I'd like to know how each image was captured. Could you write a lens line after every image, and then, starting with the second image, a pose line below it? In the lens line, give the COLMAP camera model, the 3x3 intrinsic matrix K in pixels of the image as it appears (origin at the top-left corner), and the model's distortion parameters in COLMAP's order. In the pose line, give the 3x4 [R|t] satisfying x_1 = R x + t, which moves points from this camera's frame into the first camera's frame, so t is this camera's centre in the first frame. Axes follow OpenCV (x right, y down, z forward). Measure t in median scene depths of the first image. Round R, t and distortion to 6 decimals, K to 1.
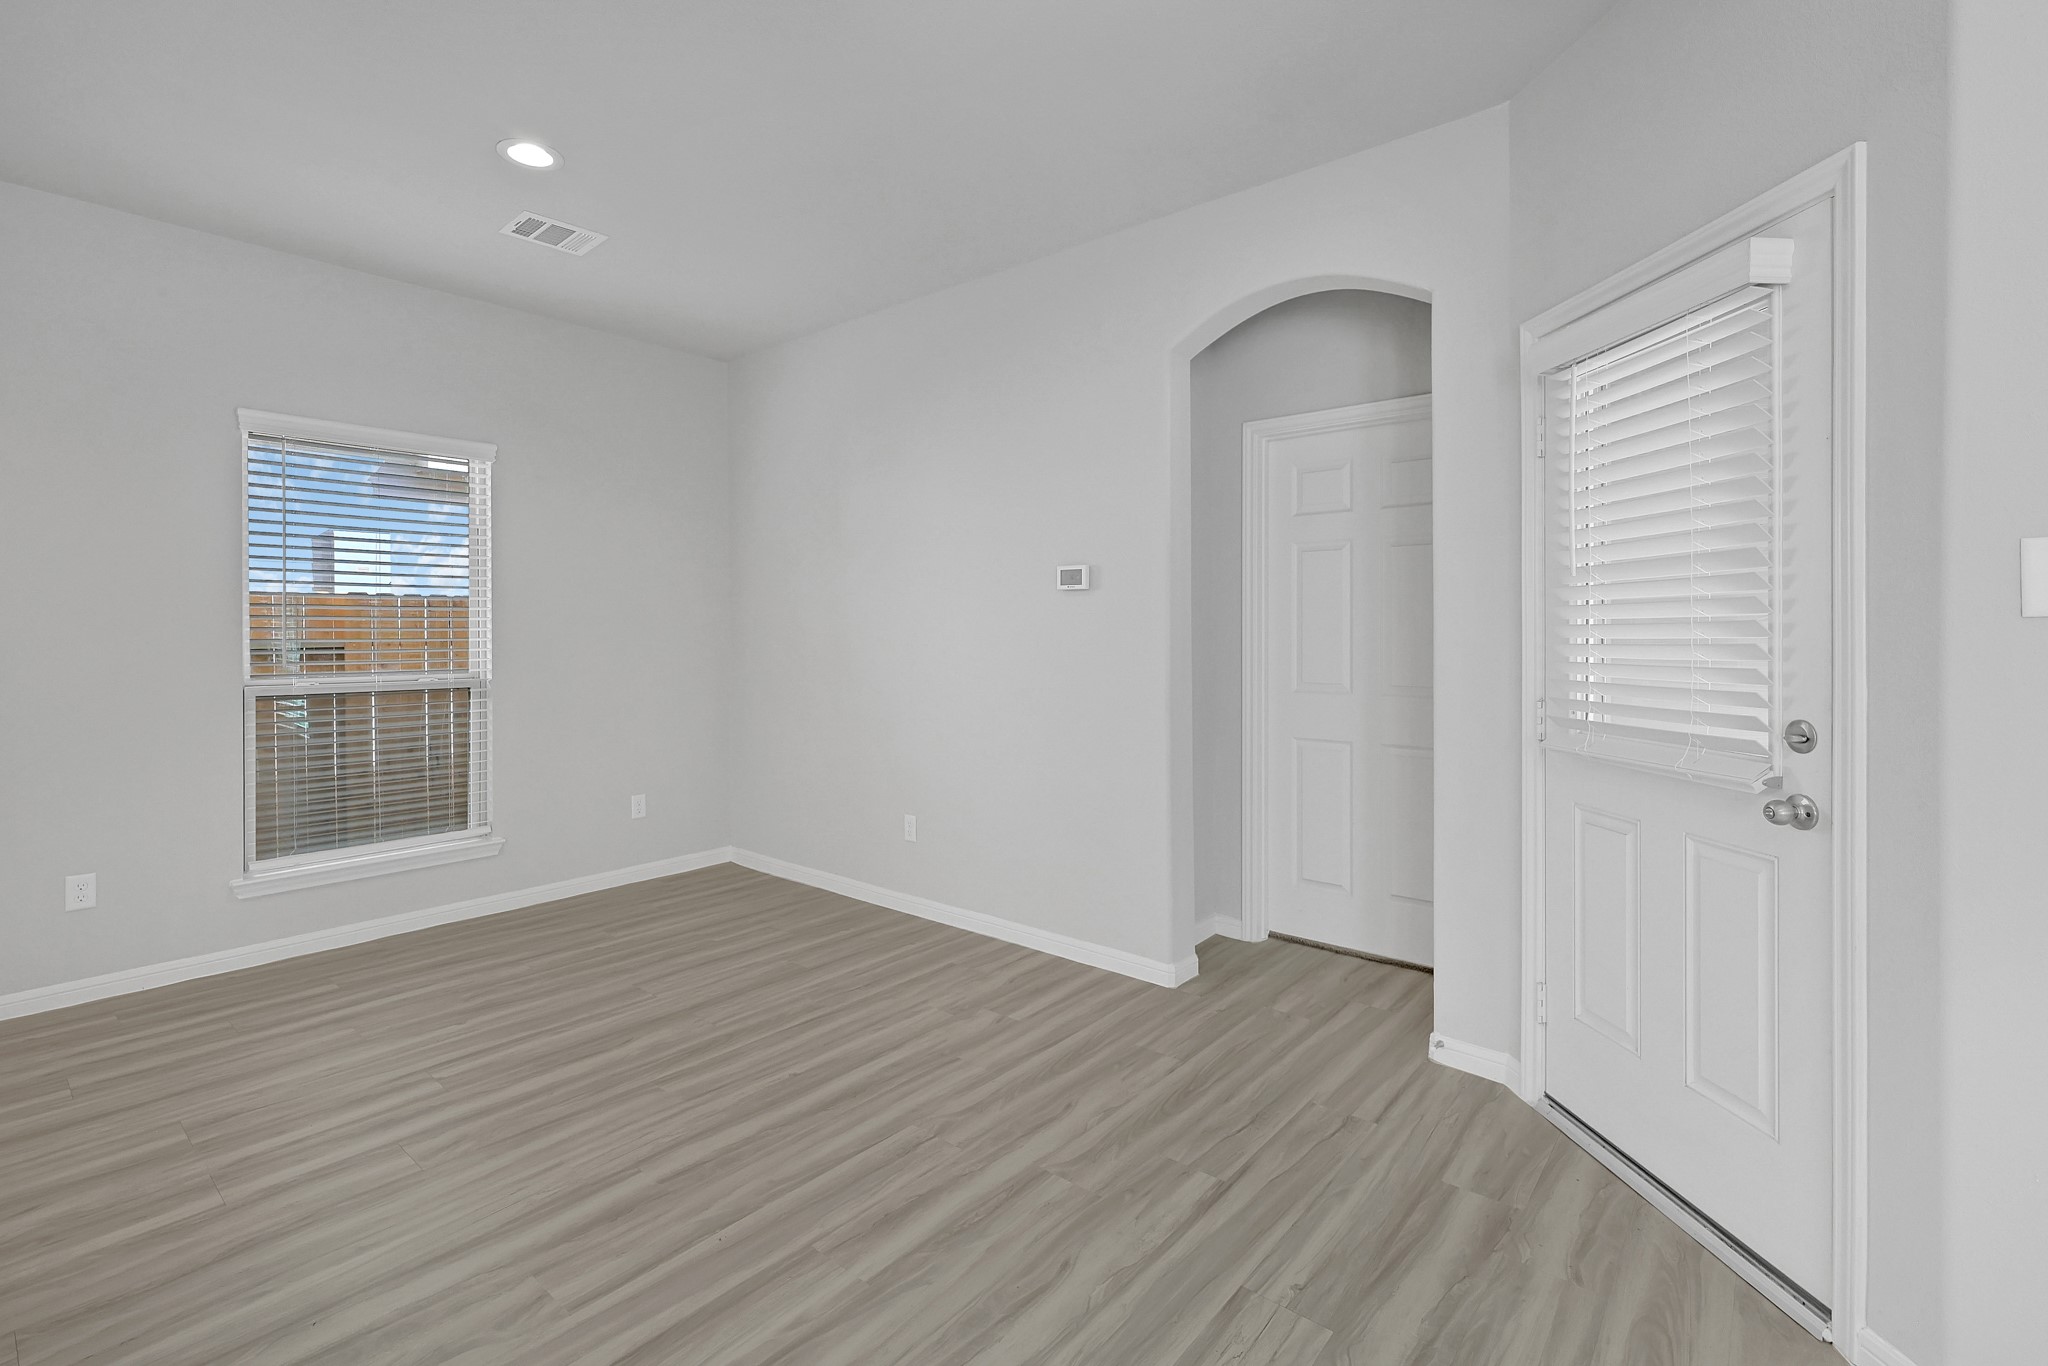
lens RADIAL K [[921.3, 0, 1020.9], [0, 921.3, 634.8], [0, 0, 1]] dist [0.000285, -0.000194]
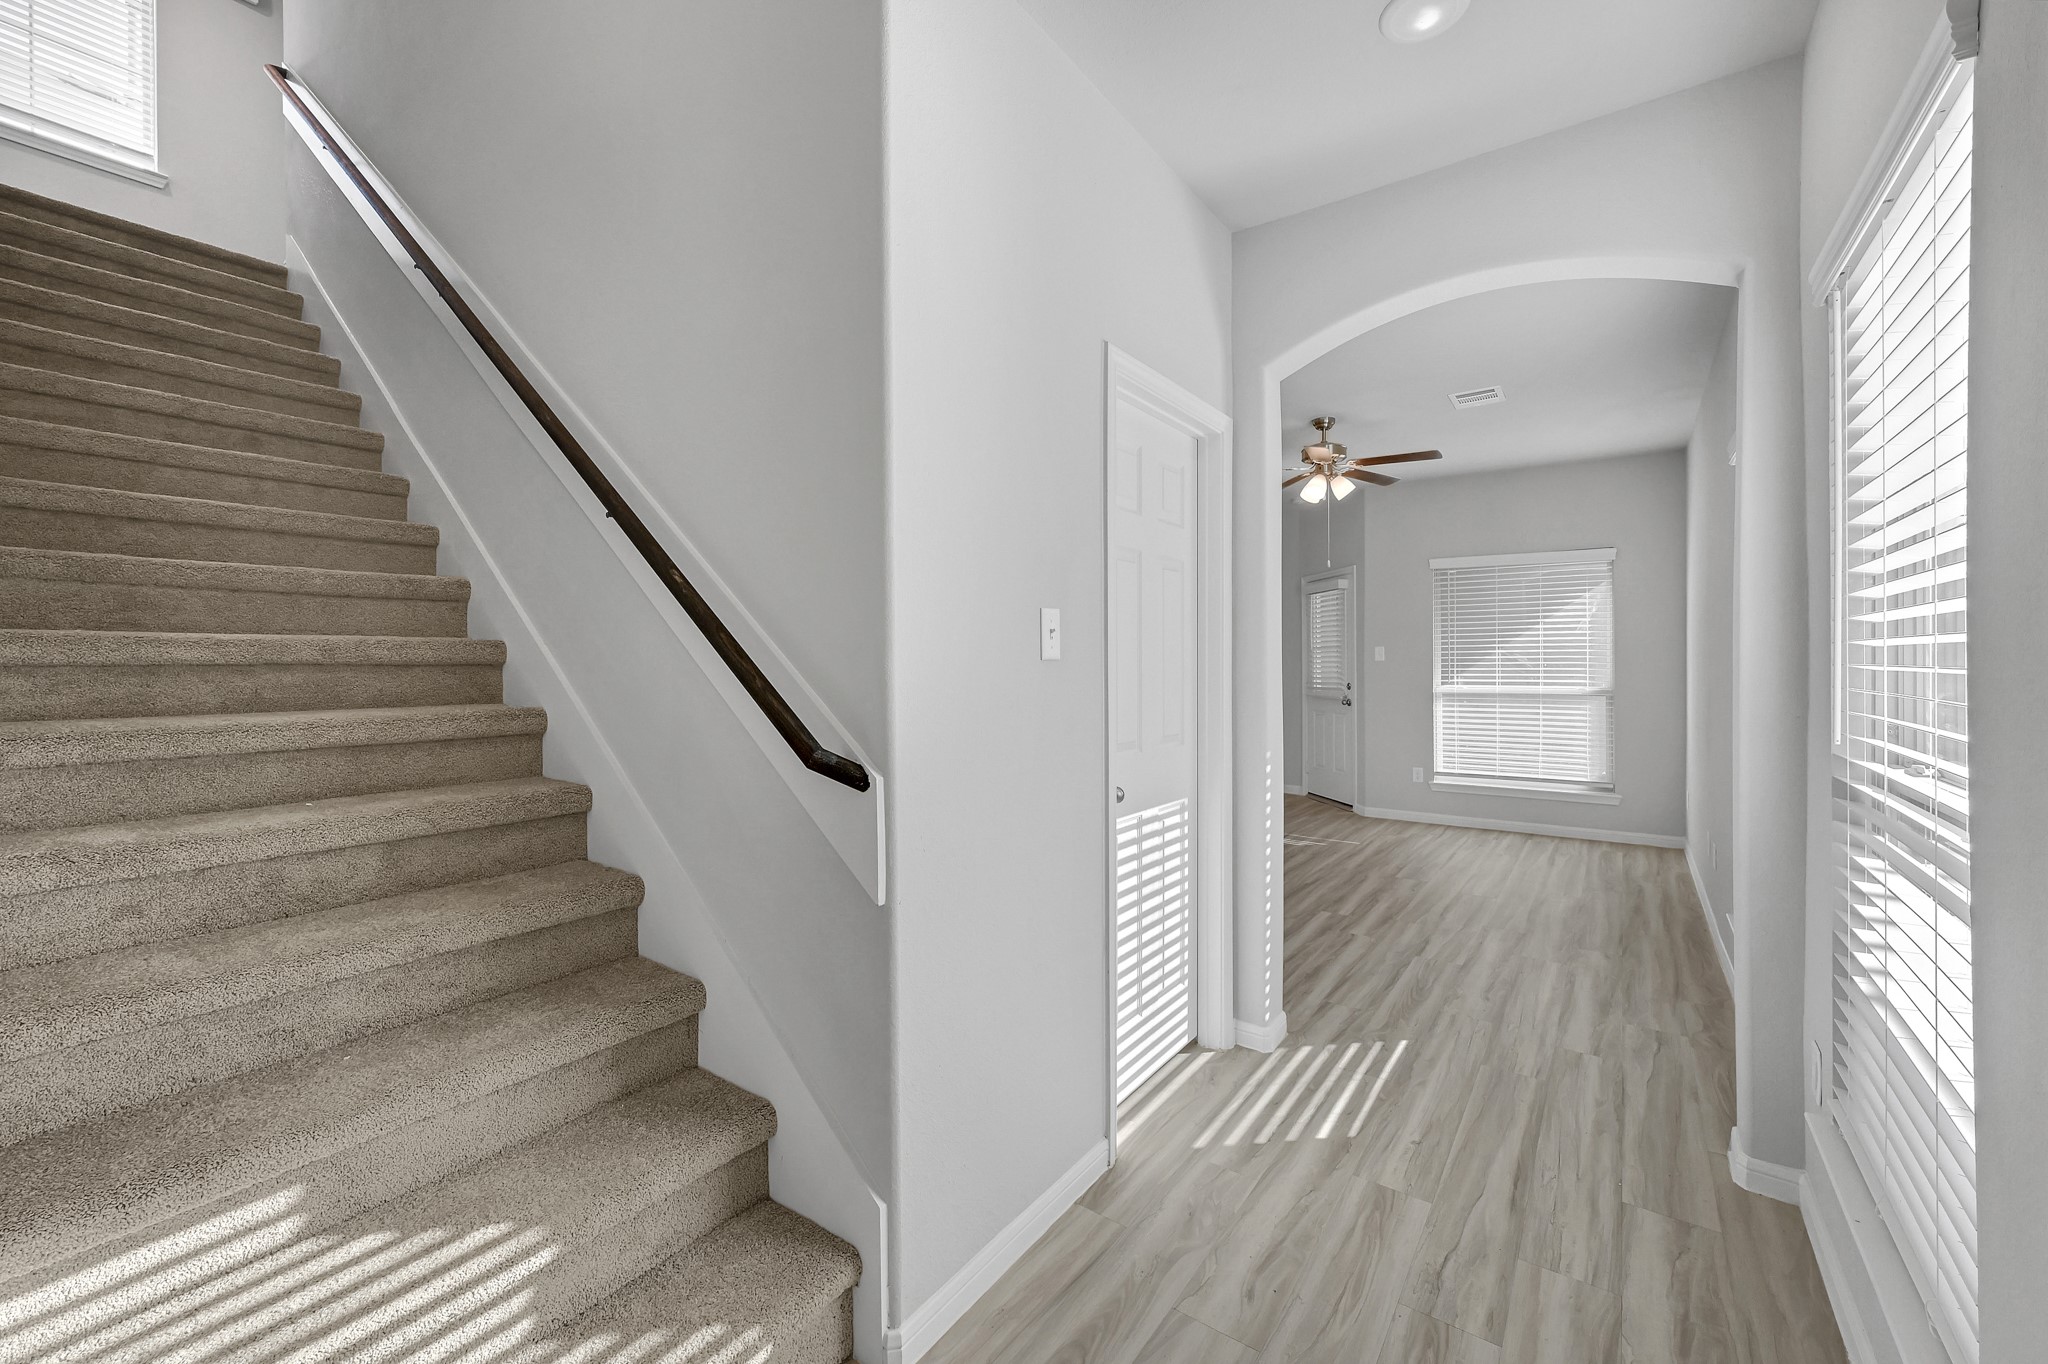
lens RADIAL K [[839.3, 0, 1024.3], [0, 839.3, 650.3], [0, 0, 1]] dist [0.002606, 0.000214]
pose [[0.997056, 0.004820, 0.076529, -0.773557], [-0.003148, 0.999754, -0.021950, 0.017978], [-0.076616, 0.021645, 0.996826, -2.150883]]
